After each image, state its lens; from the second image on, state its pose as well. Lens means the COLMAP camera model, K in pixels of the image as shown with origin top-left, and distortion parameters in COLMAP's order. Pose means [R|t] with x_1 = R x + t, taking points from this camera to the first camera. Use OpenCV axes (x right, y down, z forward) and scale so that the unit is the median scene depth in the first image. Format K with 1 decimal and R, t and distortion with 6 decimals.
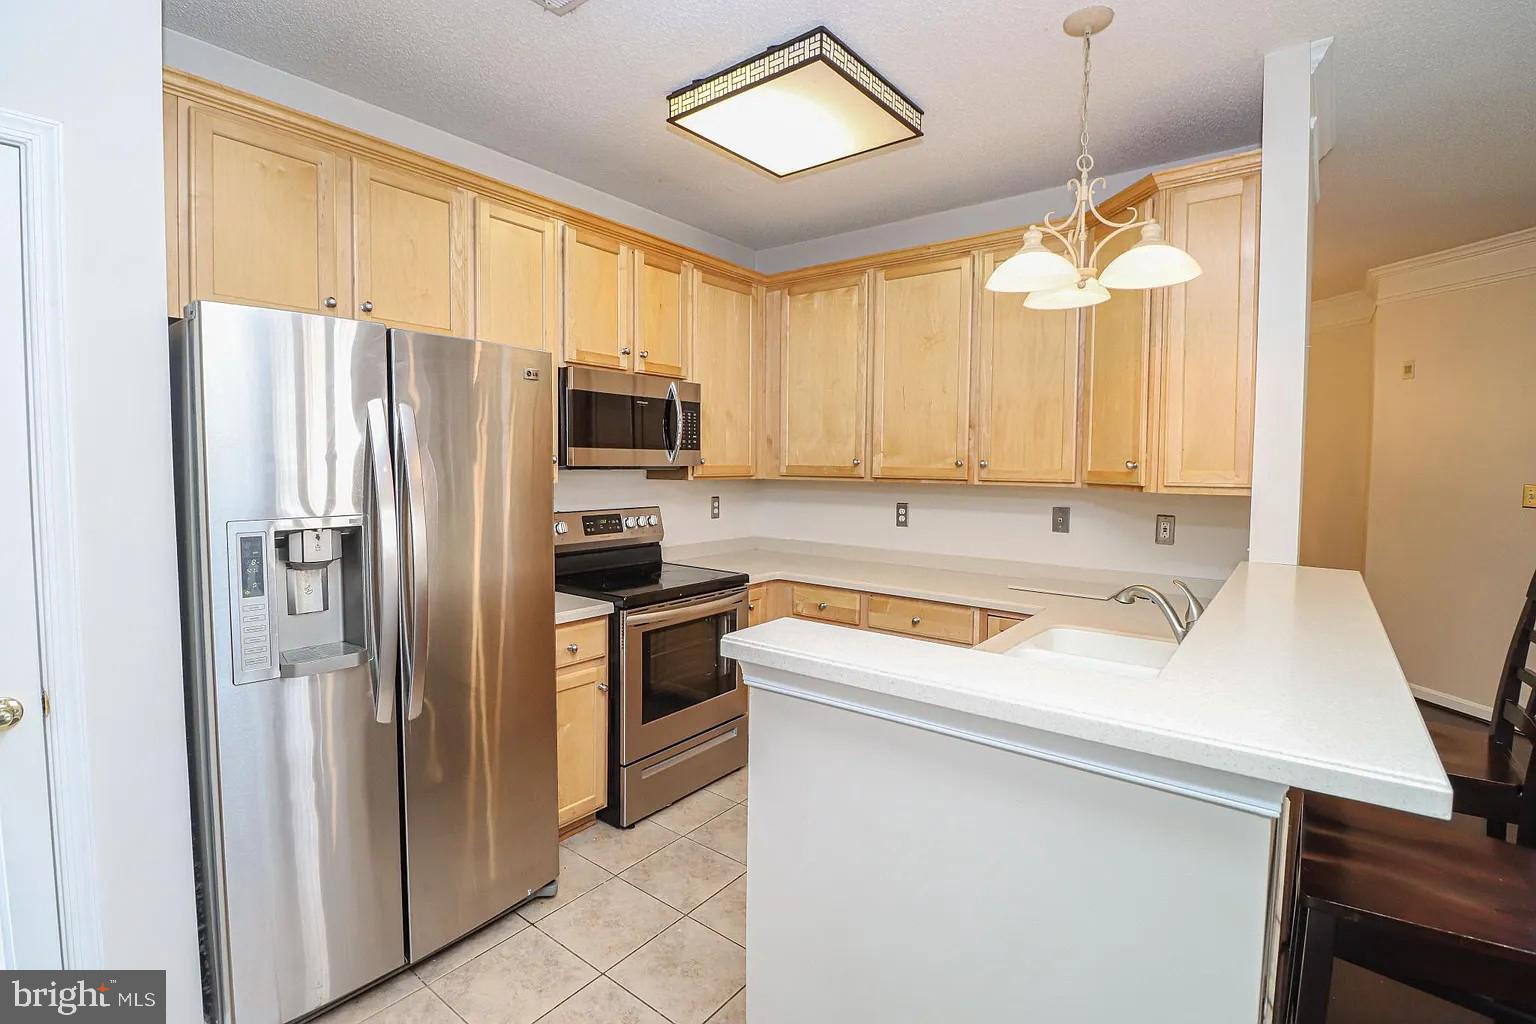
lens RADIAL K [[714.0, 0, 770.8], [0, 714.0, 504.0], [0, 0, 1]] dist [-0.027472, -0.001681]
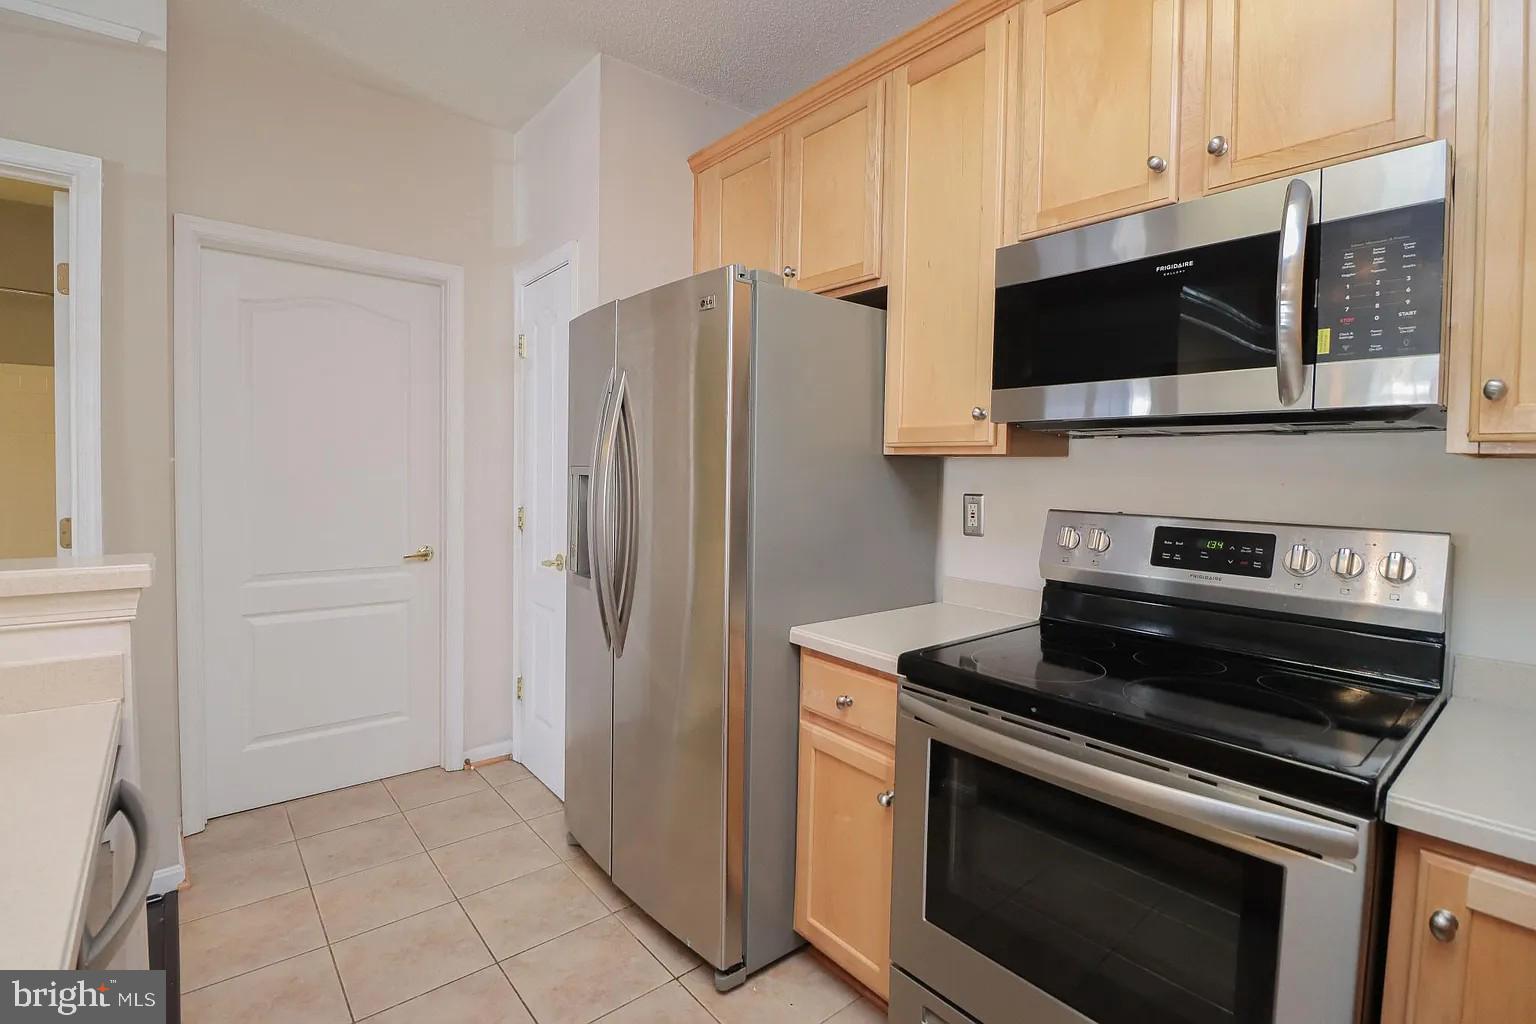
lens RADIAL K [[714.0, 0, 767.7], [0, 714.0, 505.1], [0, 0, 1]] dist [-0.027472, -0.001681]
pose [[-0.211850, 0.031169, -0.976805, 0.270910], [-0.080326, 0.995554, 0.049189, 0.000106], [0.973995, 0.088884, -0.208405, 0.827036]]
